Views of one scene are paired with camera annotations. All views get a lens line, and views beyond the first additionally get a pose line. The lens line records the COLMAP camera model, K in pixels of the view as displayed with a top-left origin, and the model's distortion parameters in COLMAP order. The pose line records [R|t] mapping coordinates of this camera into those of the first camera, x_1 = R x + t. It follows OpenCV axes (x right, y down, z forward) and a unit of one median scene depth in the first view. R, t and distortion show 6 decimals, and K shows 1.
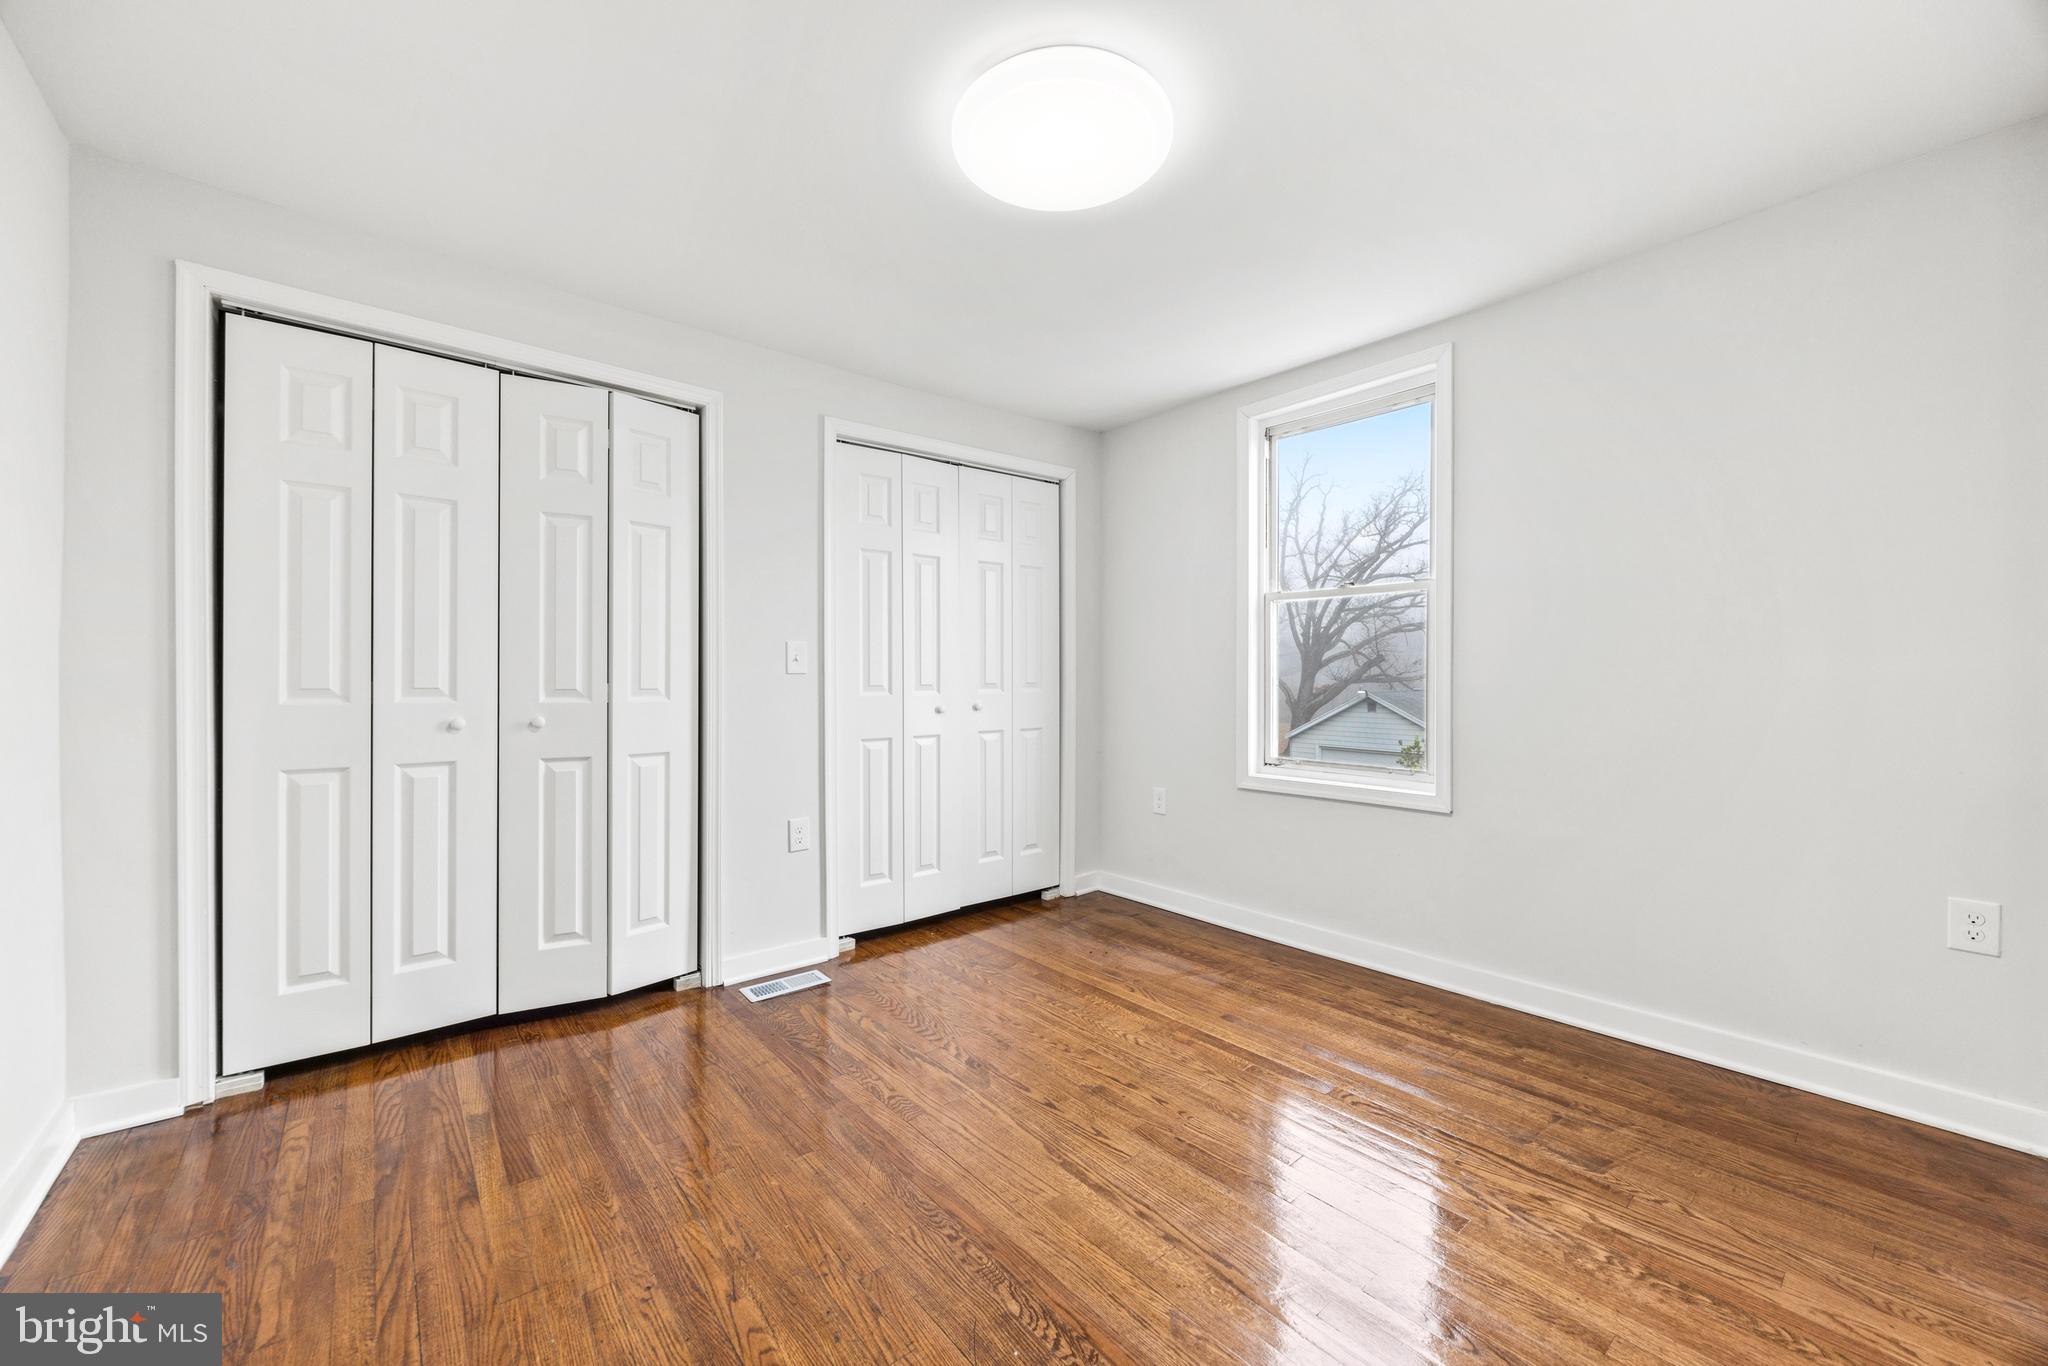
lens RADIAL K [[774.5, 0, 1023.9], [0, 774.5, 691.3], [0, 0, 1]] dist [-0.003133, 0.000050]
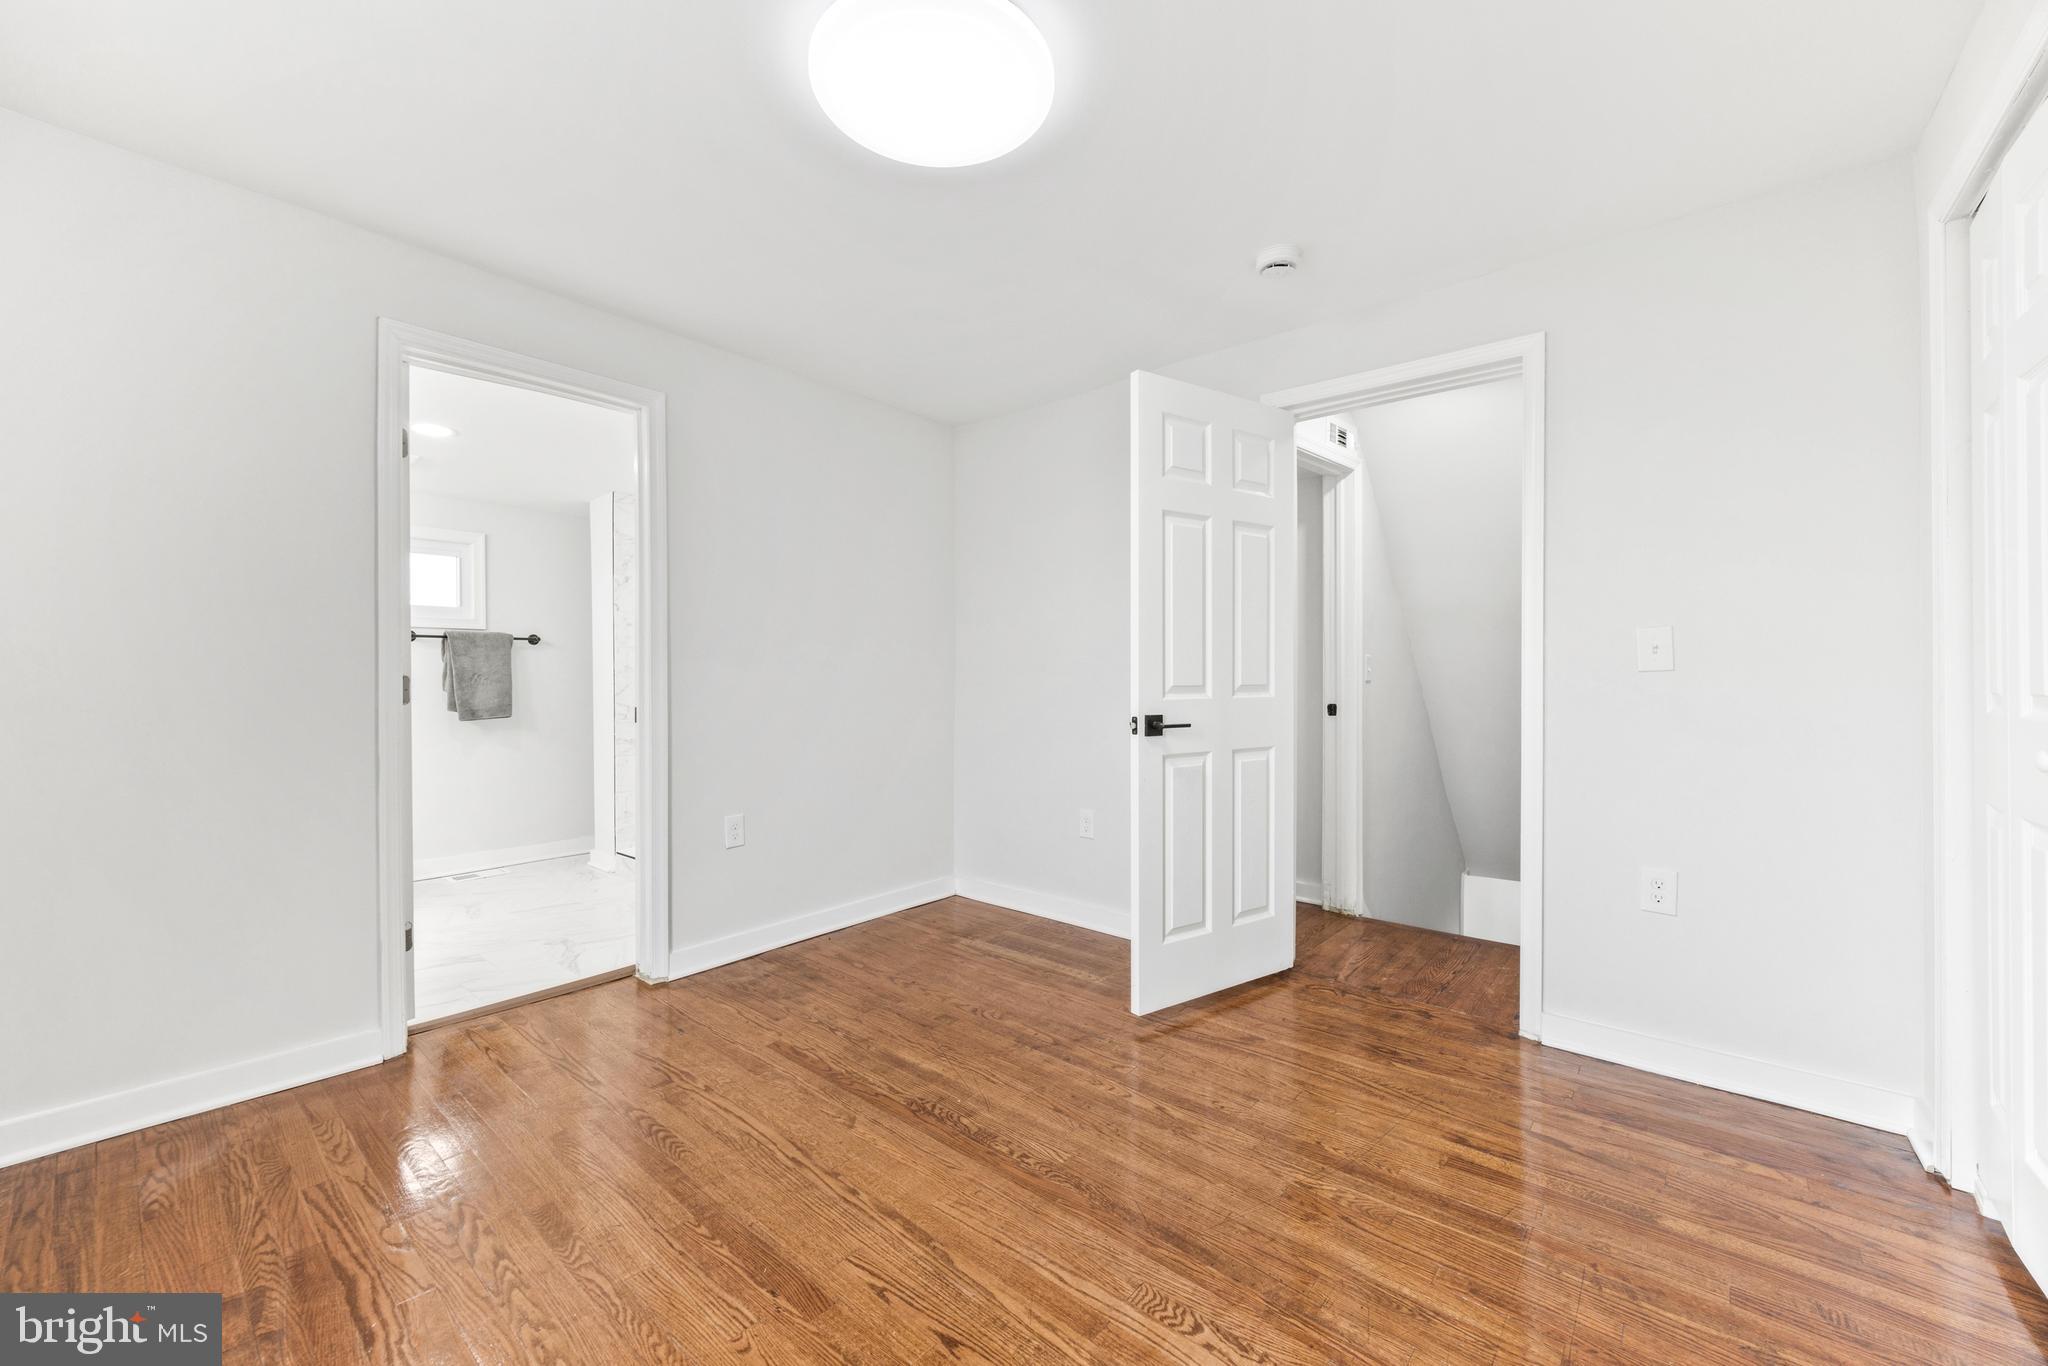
lens RADIAL K [[774.5, 0, 1022.1], [0, 774.5, 678.6], [0, 0, 1]] dist [-0.003133, 0.000050]
pose [[-0.985852, -0.002404, -0.167600, 0.099130], [-0.003730, 0.999964, 0.007598, -0.023952], [0.167576, 0.008116, -0.985826, 1.945959]]
